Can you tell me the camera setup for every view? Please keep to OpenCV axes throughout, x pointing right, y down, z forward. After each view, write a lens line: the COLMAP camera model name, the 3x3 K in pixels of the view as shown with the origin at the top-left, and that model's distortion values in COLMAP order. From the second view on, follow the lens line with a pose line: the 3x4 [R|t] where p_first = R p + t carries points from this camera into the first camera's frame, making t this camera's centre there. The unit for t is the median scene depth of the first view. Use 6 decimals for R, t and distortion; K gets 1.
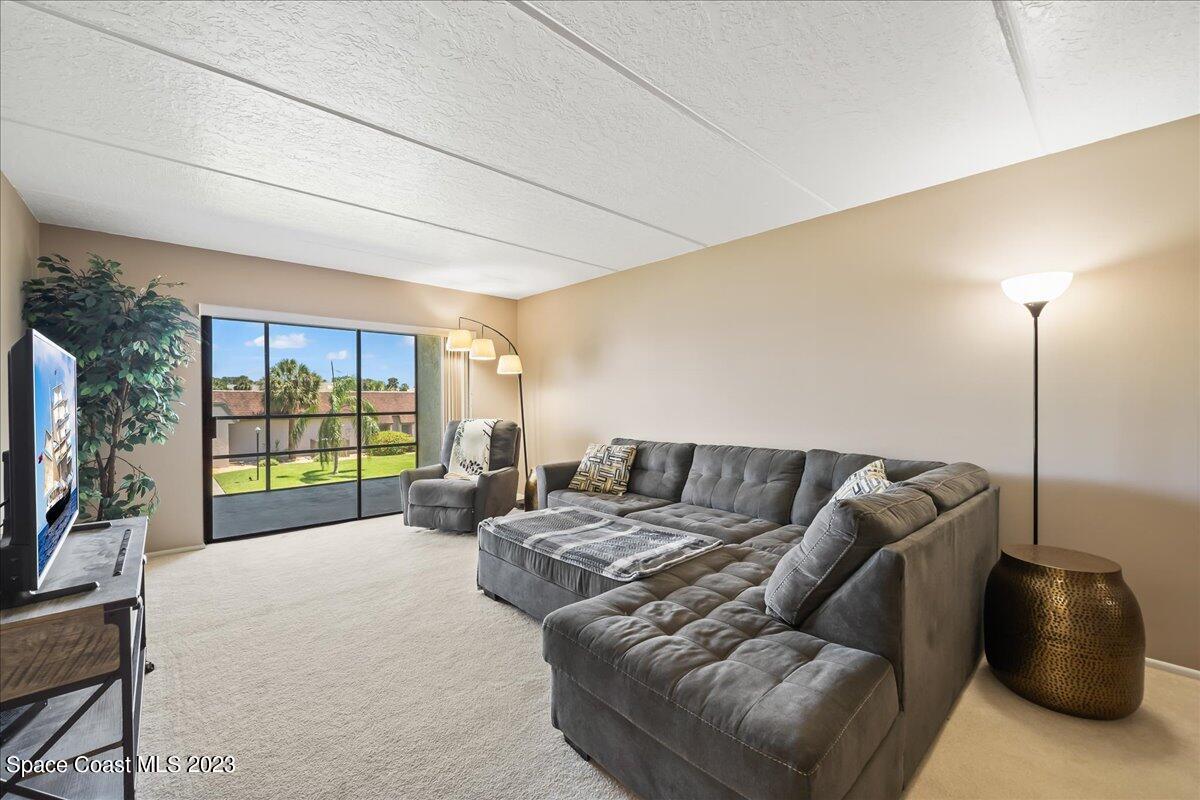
lens RADIAL K [[477.3, 0, 598.2], [0, 477.3, 399.8], [0, 0, 1]] dist [0.001157, -0.000170]
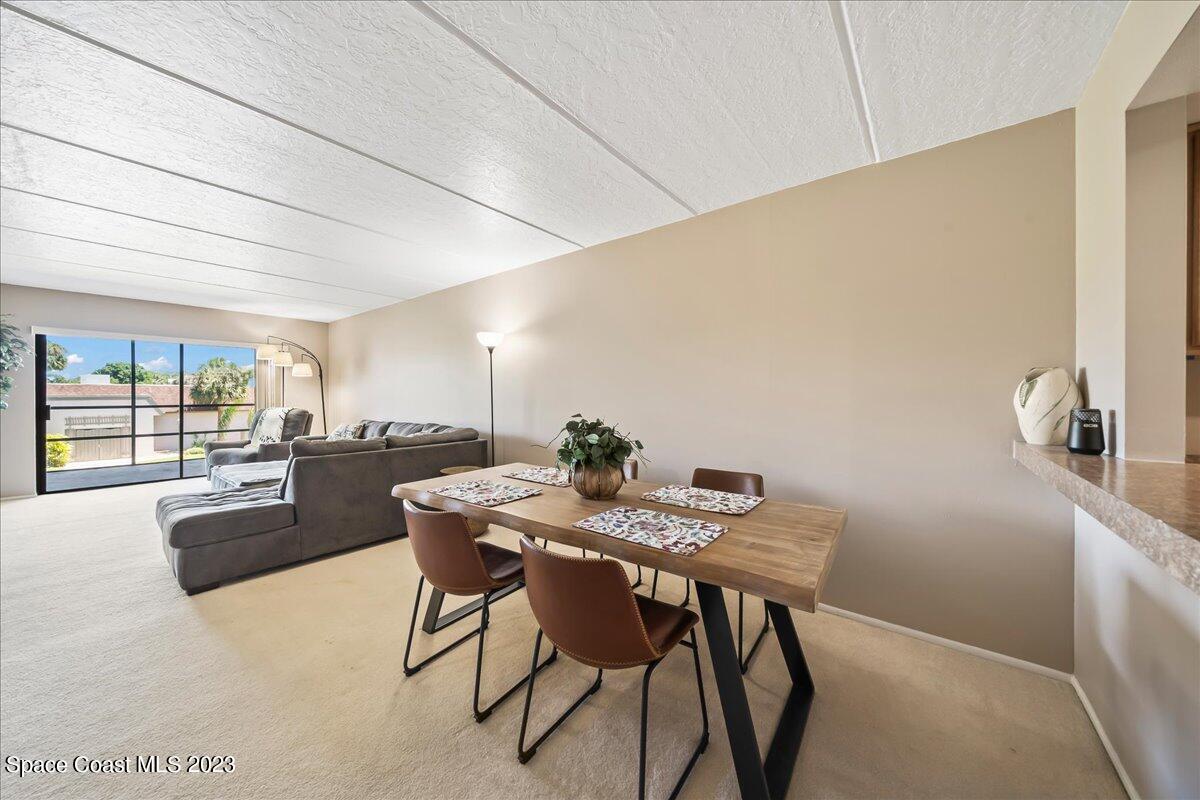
lens RADIAL K [[410.5, 0, 599.9], [0, 410.5, 398.6], [0, 0, 1]] dist [-0.001573, 0.000067]
pose [[0.989840, 0.000231, 0.142182, 0.535927], [-0.001788, 0.999940, 0.010827, -0.003181], [-0.142171, -0.010972, 0.989781, -0.363827]]
